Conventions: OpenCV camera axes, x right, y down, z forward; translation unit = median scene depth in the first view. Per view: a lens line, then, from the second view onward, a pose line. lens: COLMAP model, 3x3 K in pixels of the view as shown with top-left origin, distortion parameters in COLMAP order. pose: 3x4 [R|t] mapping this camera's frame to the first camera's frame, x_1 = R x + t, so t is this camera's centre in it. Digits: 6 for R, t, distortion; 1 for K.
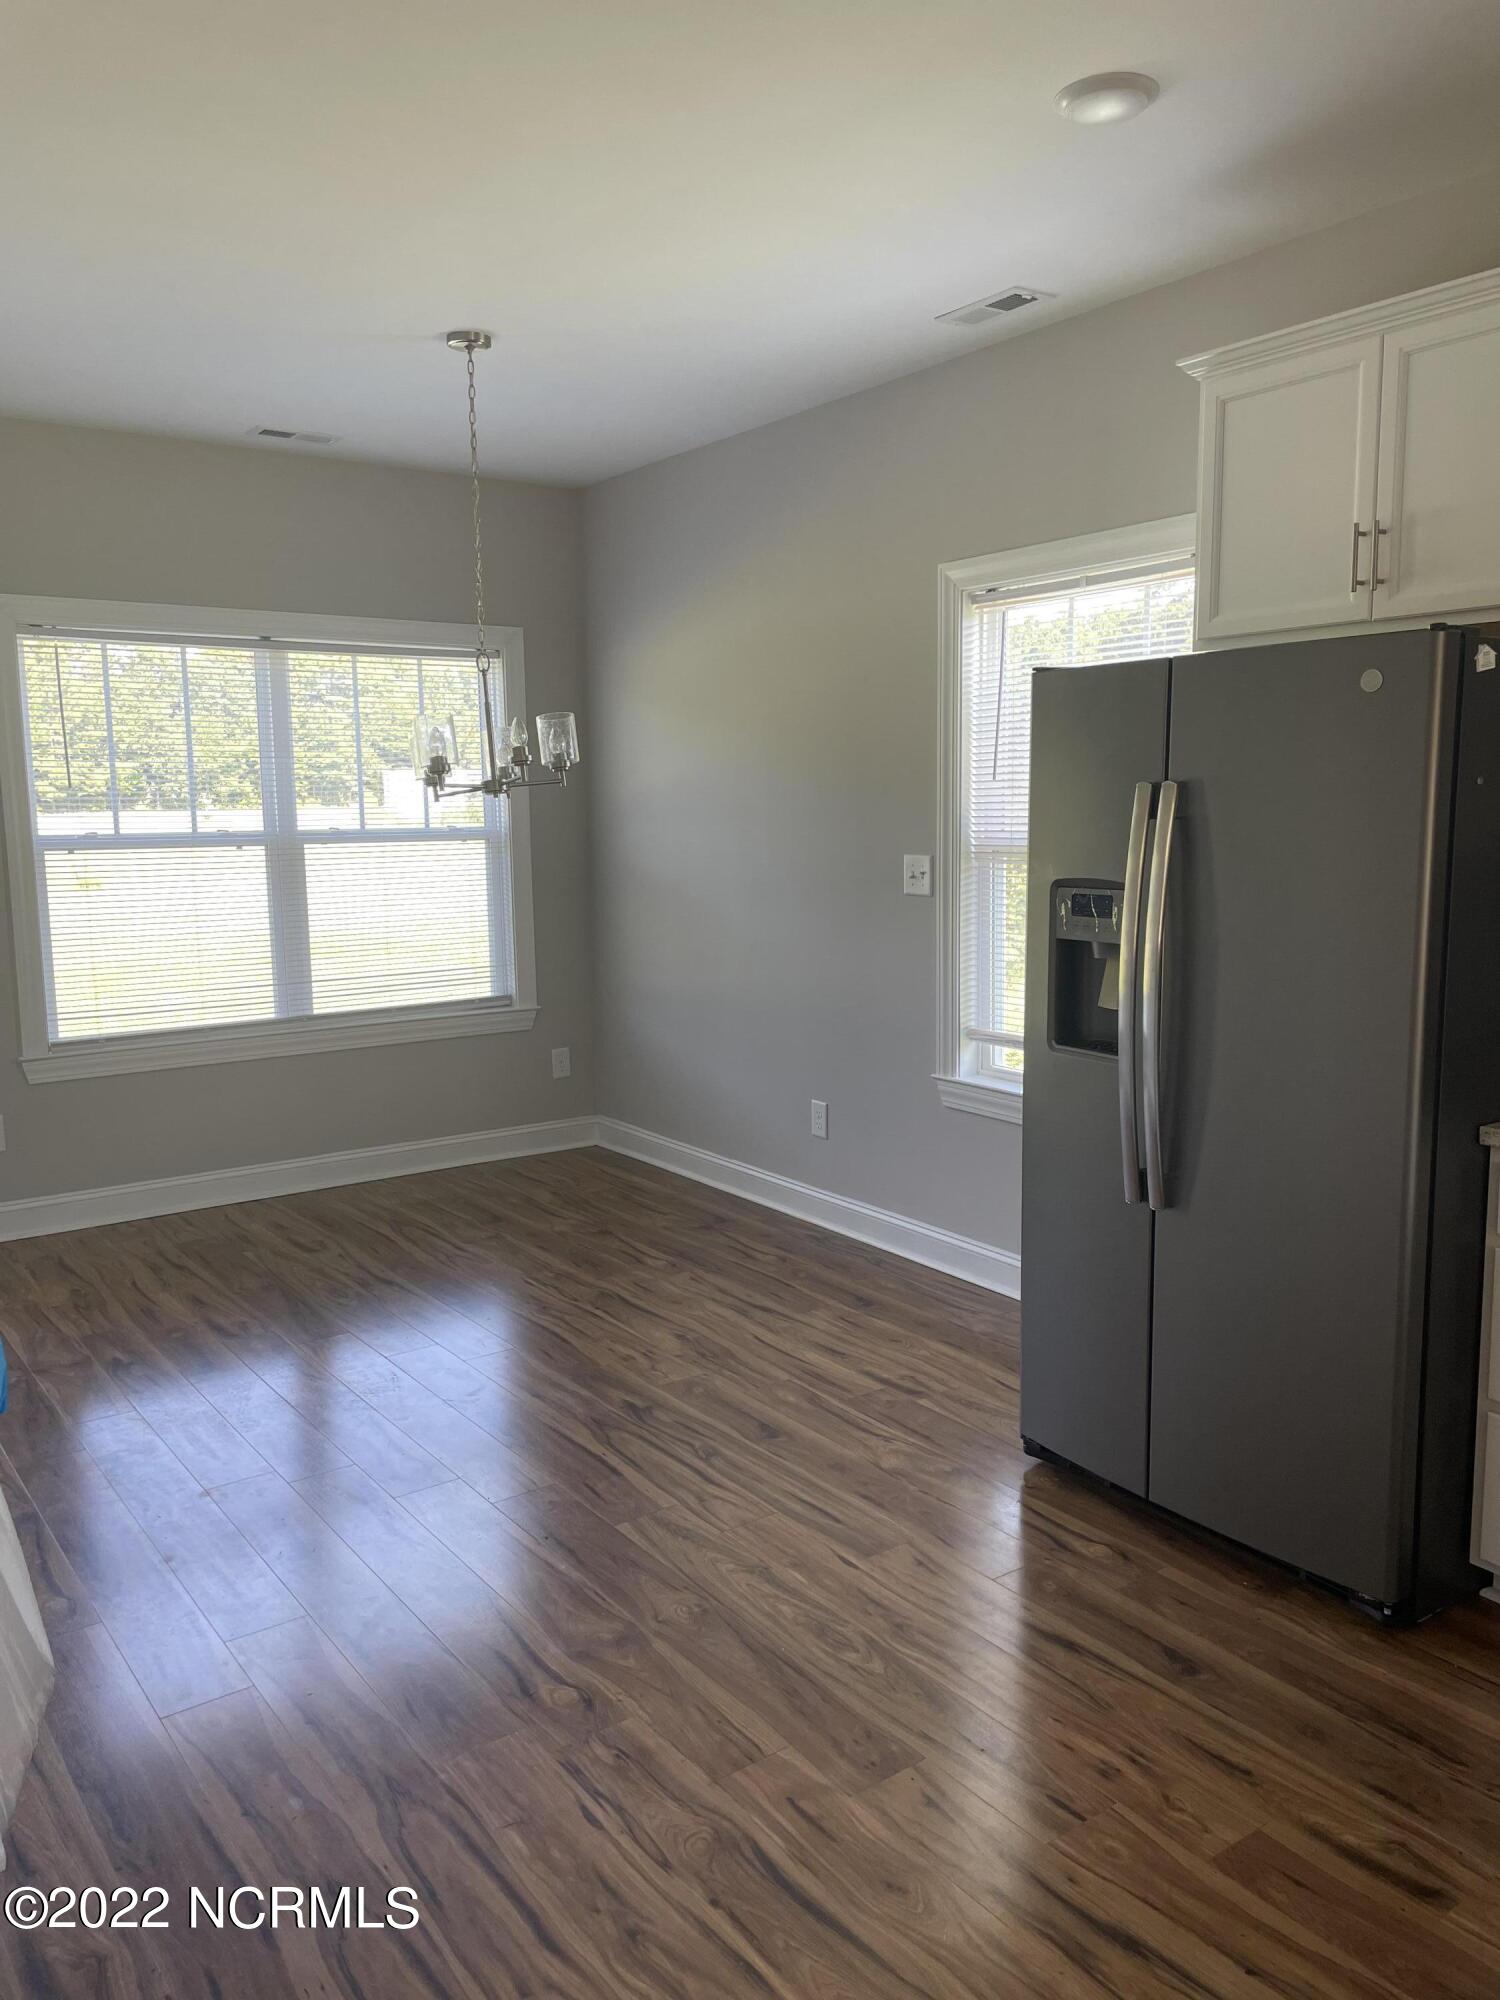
lens RADIAL K [[1500.3, 0, 747.2], [0, 1500.3, 1000.3], [0, 0, 1]] dist [0.082901, -0.118174]
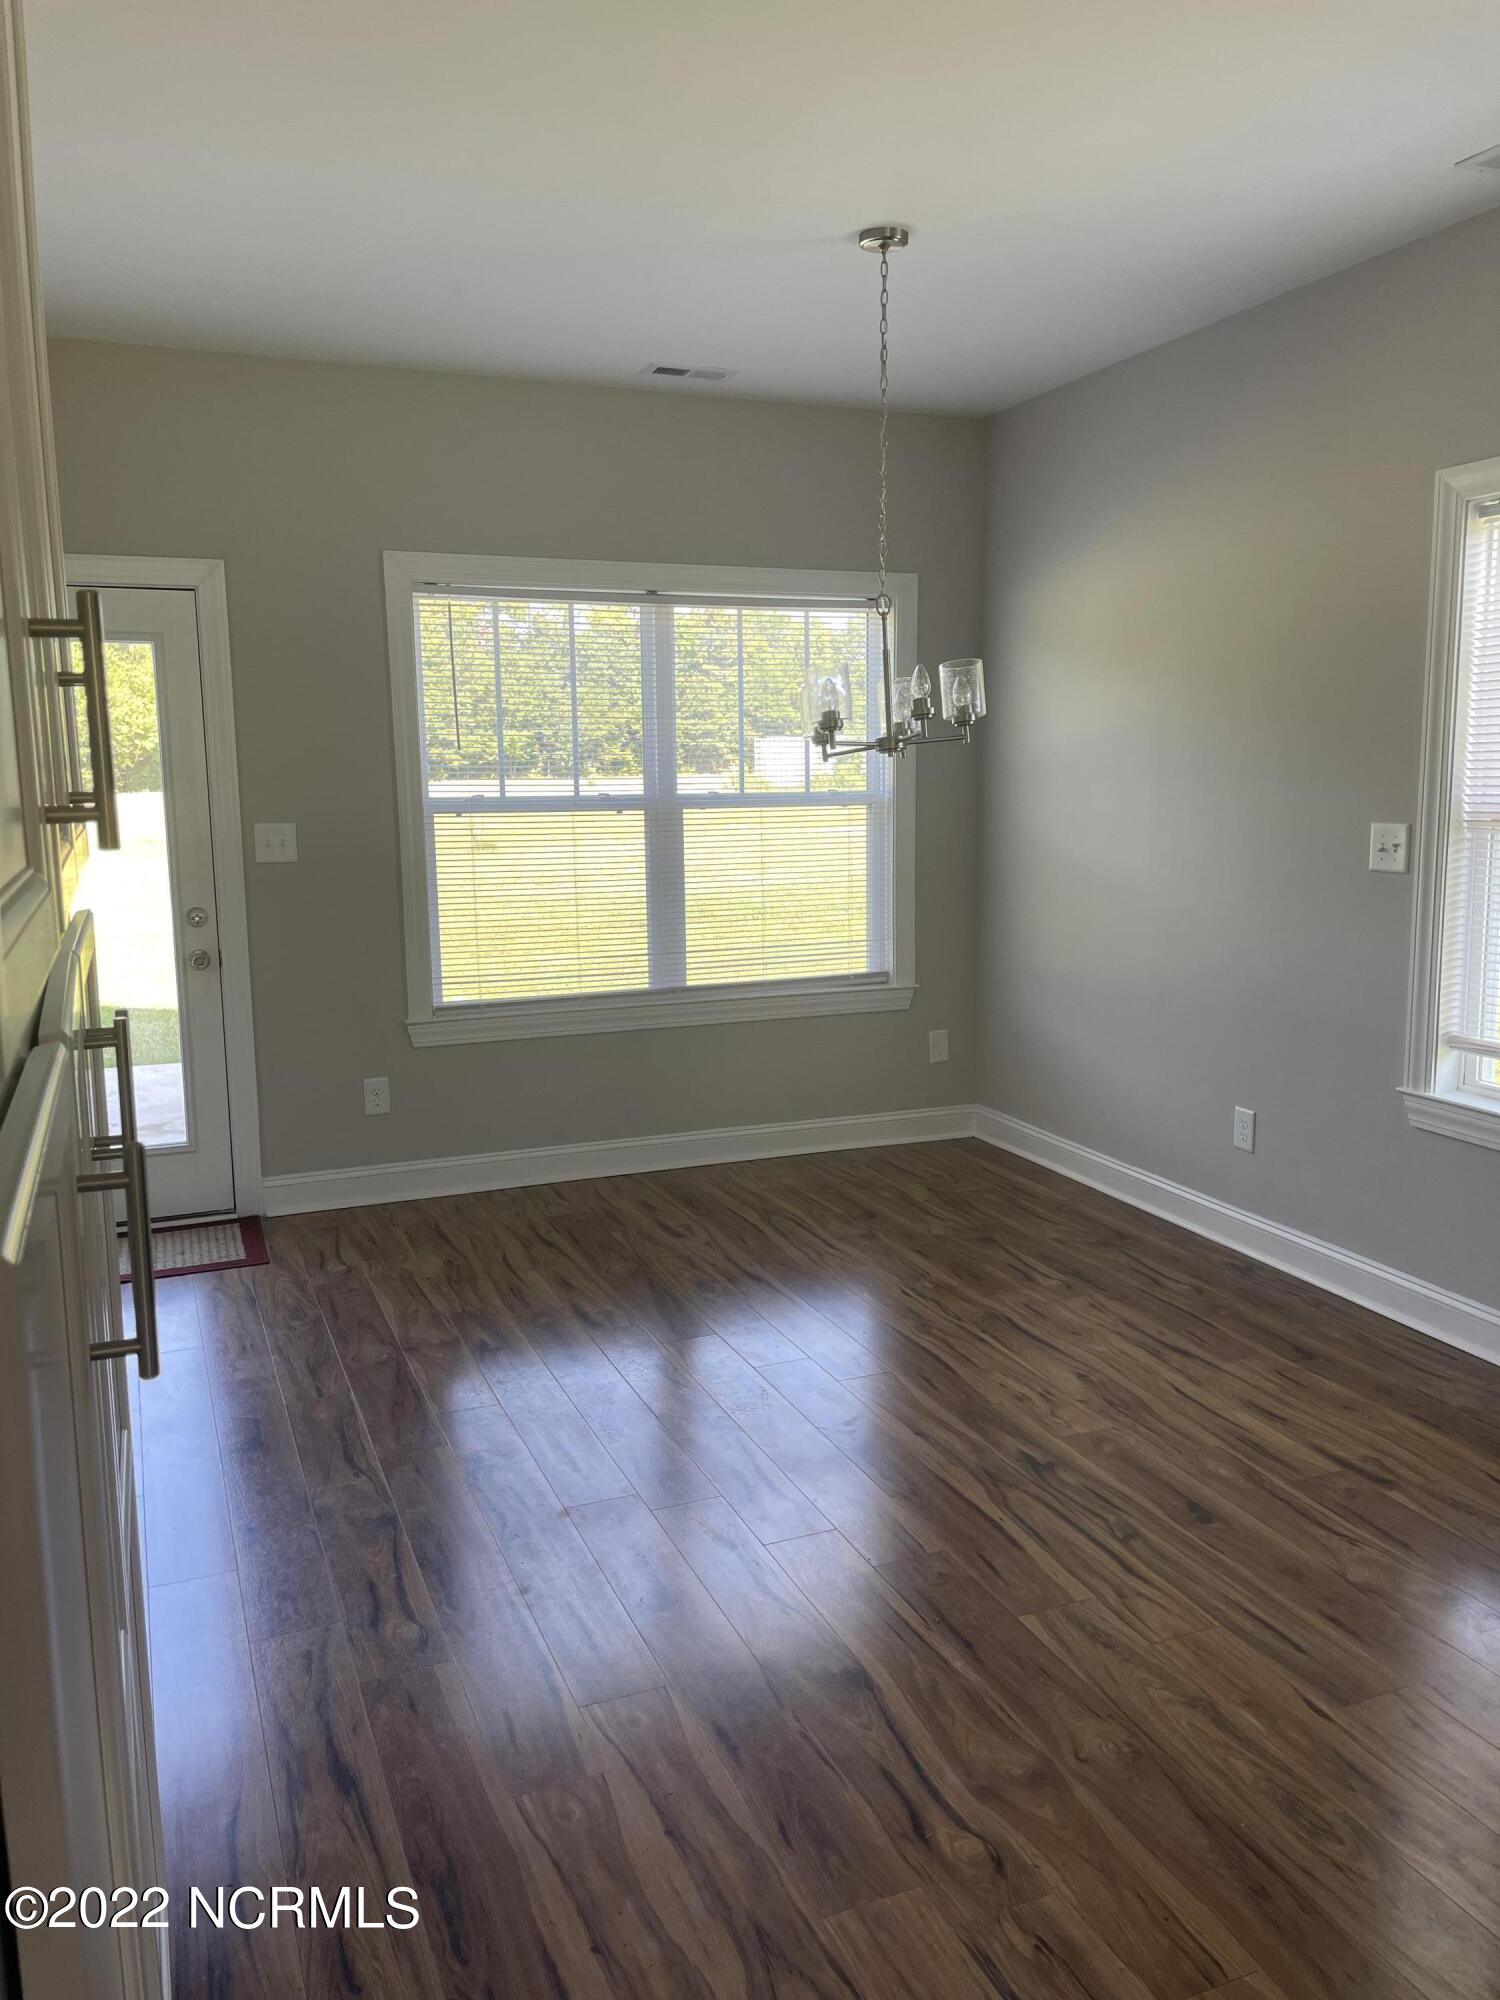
lens RADIAL K [[1500.3, 0, 747.2], [0, 1500.3, 1000.3], [0, 0, 1]] dist [0.082901, -0.118174]
pose [[0.971818, 0.036833, -0.232836, -0.038734], [-0.031910, 0.999181, 0.024877, -0.009725], [0.233561, -0.016746, 0.972198, 0.114296]]
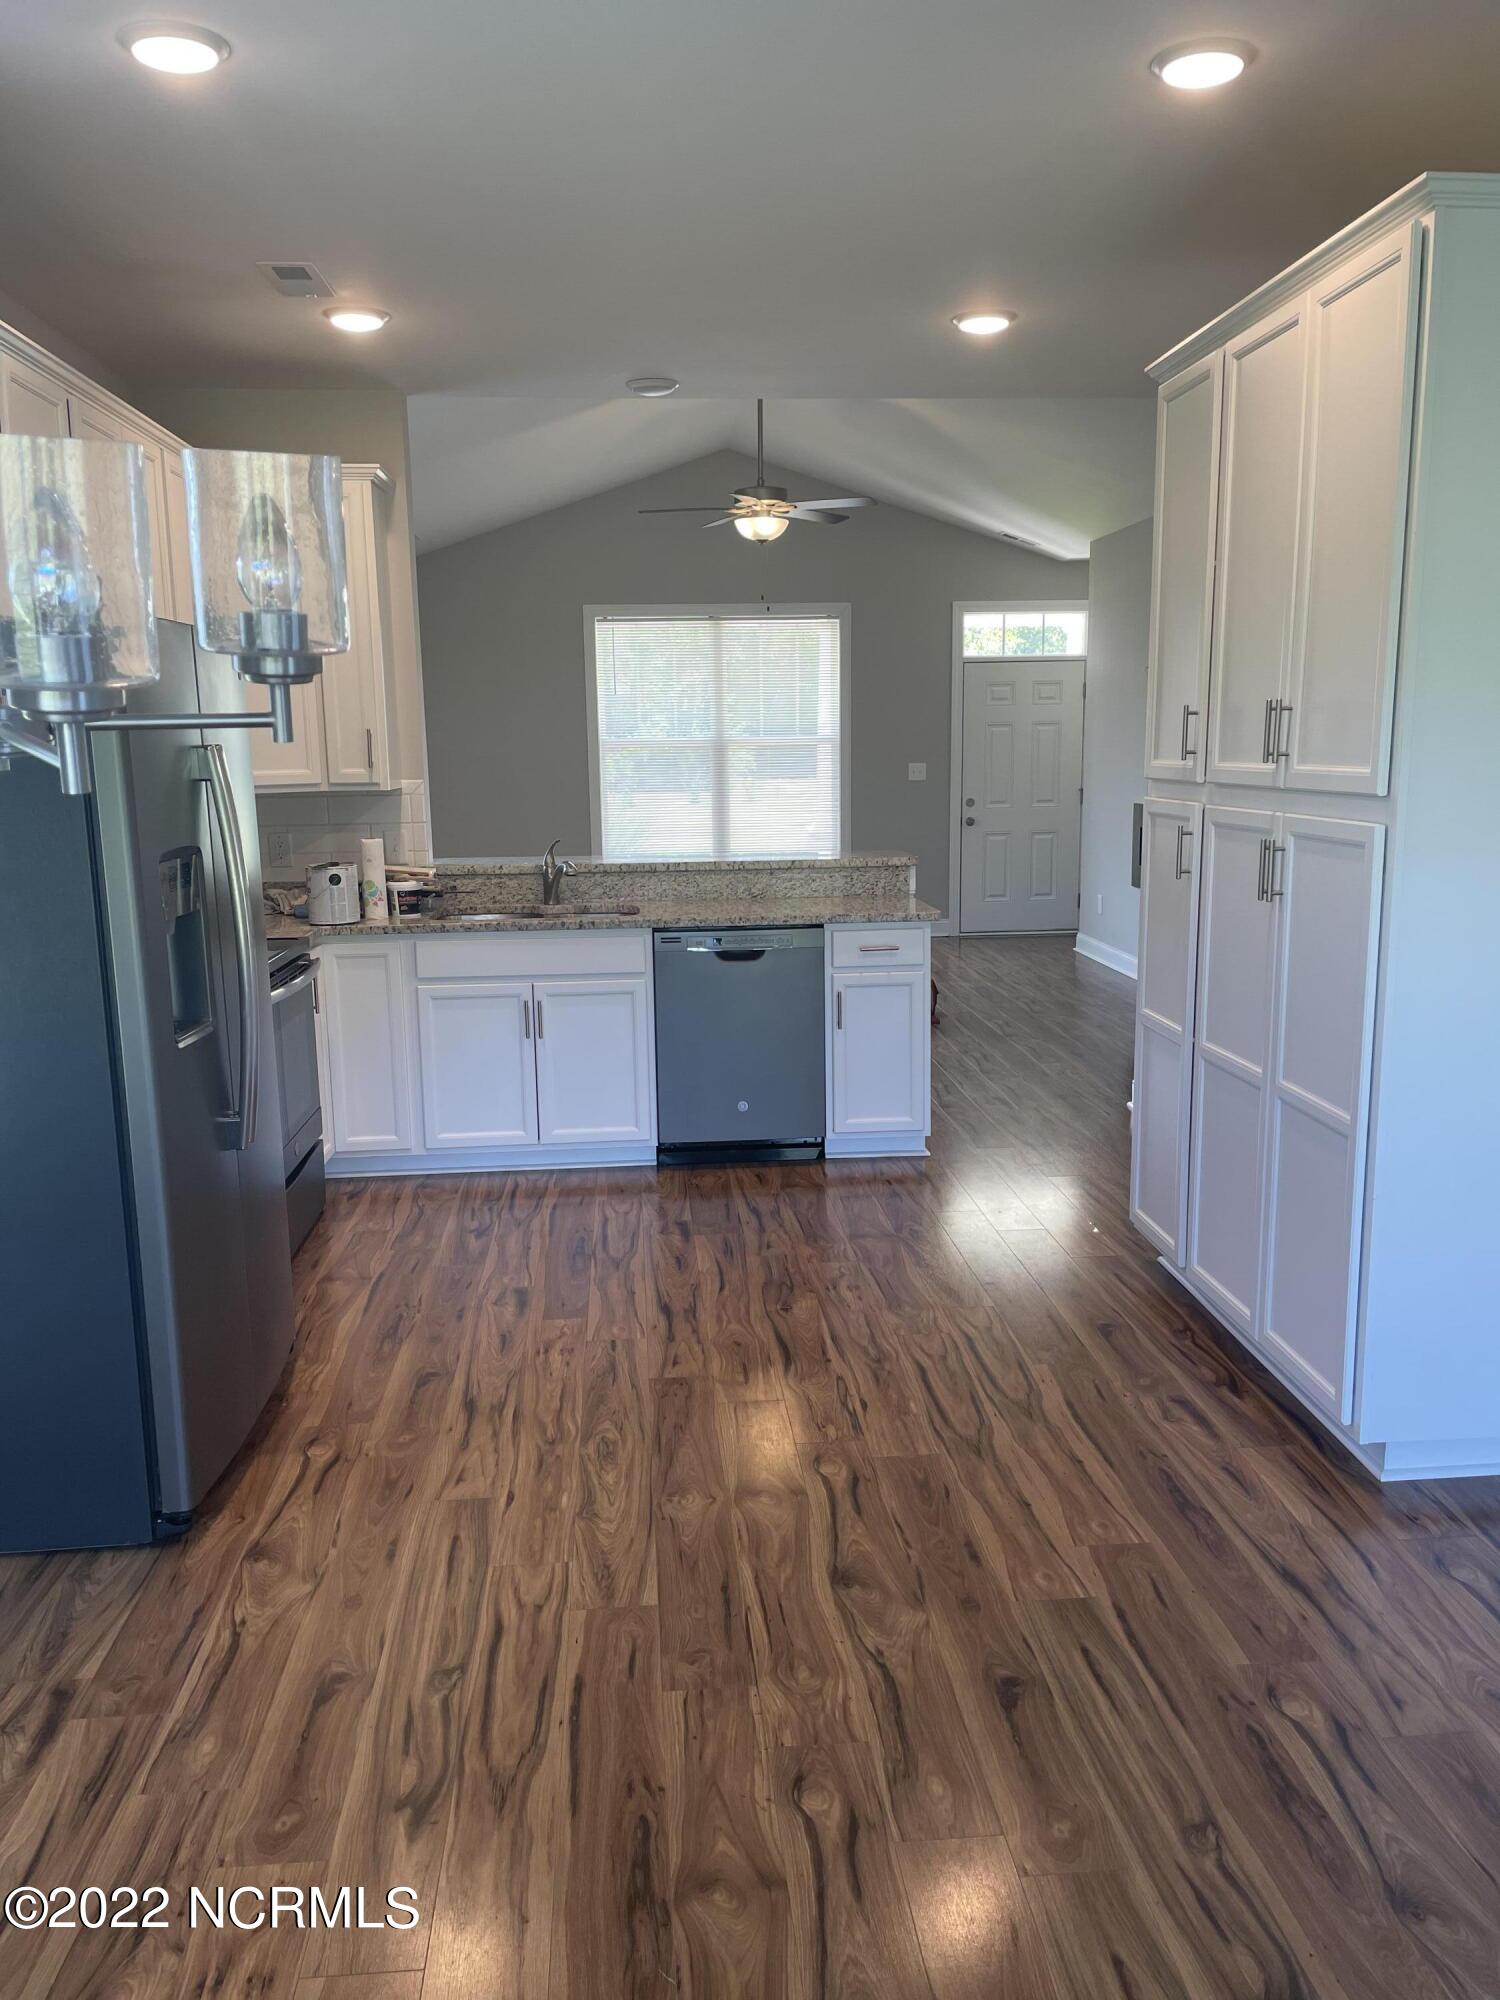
lens RADIAL K [[1500.3, 0, 747.2], [0, 1500.3, 1000.3], [0, 0, 1]] dist [0.082901, -0.118174]
pose [[-0.853254, -0.066803, 0.517198, -0.426971], [0.094839, 0.955346, 0.279858, -0.165993], [-0.512799, 0.287840, -0.808817, 1.213273]]
